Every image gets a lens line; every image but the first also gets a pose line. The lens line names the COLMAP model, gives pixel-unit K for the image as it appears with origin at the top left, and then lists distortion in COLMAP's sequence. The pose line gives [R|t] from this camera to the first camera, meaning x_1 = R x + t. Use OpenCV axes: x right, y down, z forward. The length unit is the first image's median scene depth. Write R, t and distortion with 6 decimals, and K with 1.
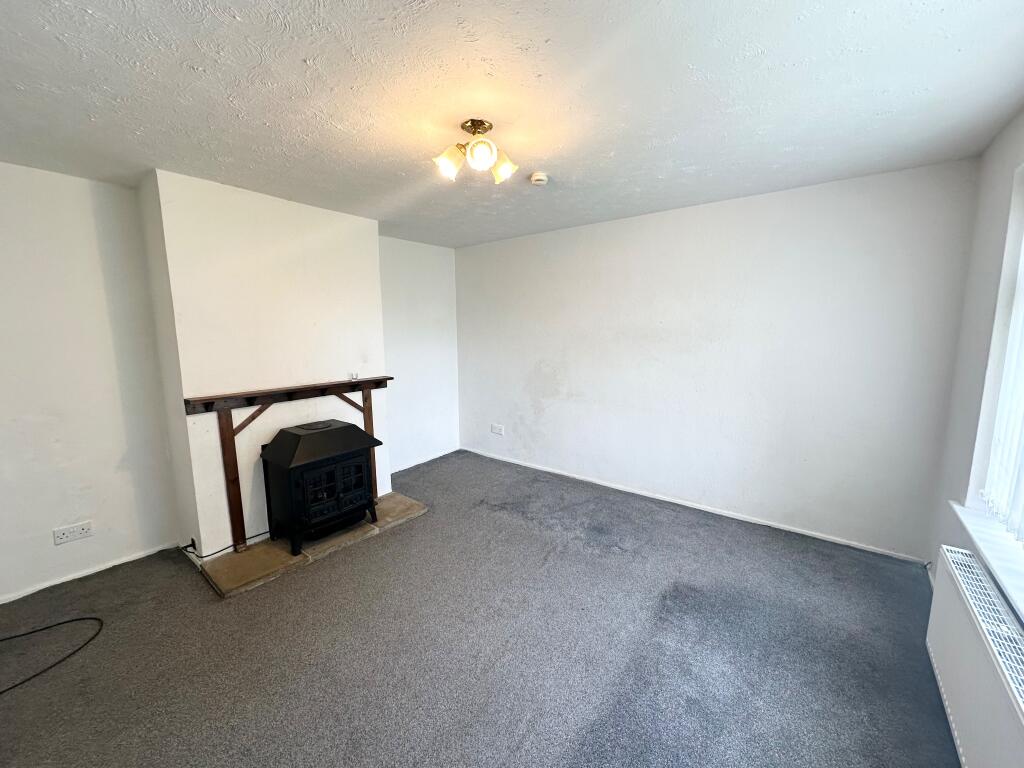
lens RADIAL K [[409.2, 0, 512.0], [0, 409.2, 384.0], [0, 0, 1]] dist [-0.002970, -0.000122]
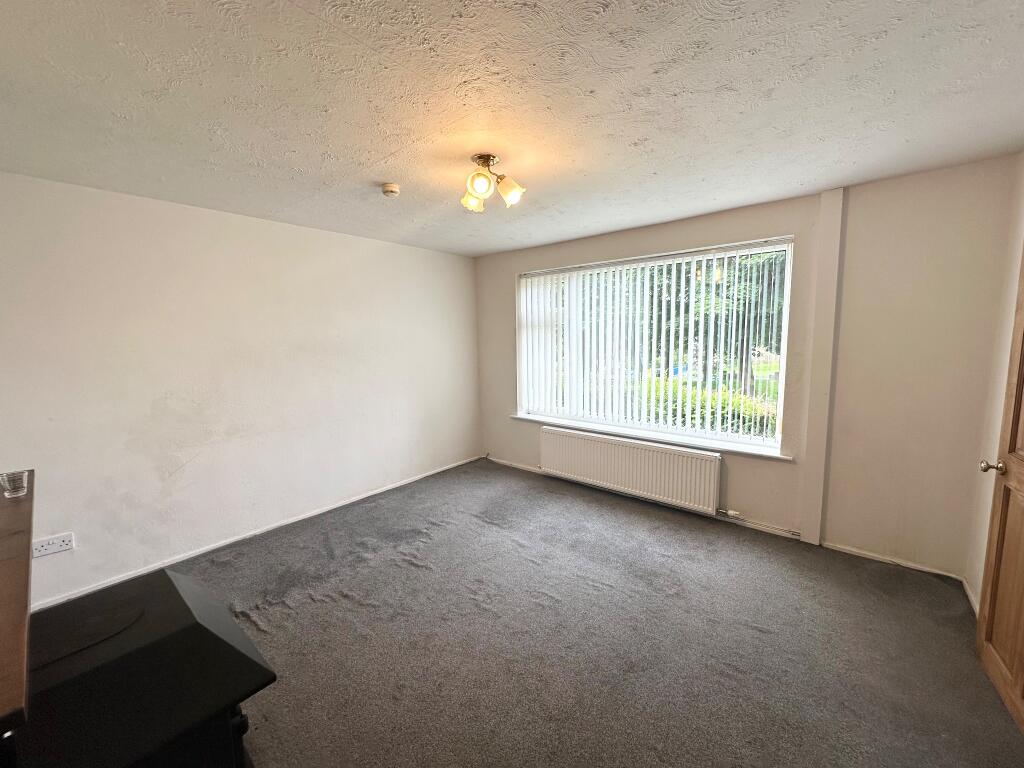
lens RADIAL K [[409.2, 0, 512.0], [0, 409.2, 384.0], [0, 0, 1]] dist [-0.002970, -0.000122]
pose [[0.039898, -0.113429, 0.992745, -0.729090], [0.155464, 0.982141, 0.105969, -0.076134], [-0.987036, 0.150108, 0.056820, 0.548352]]
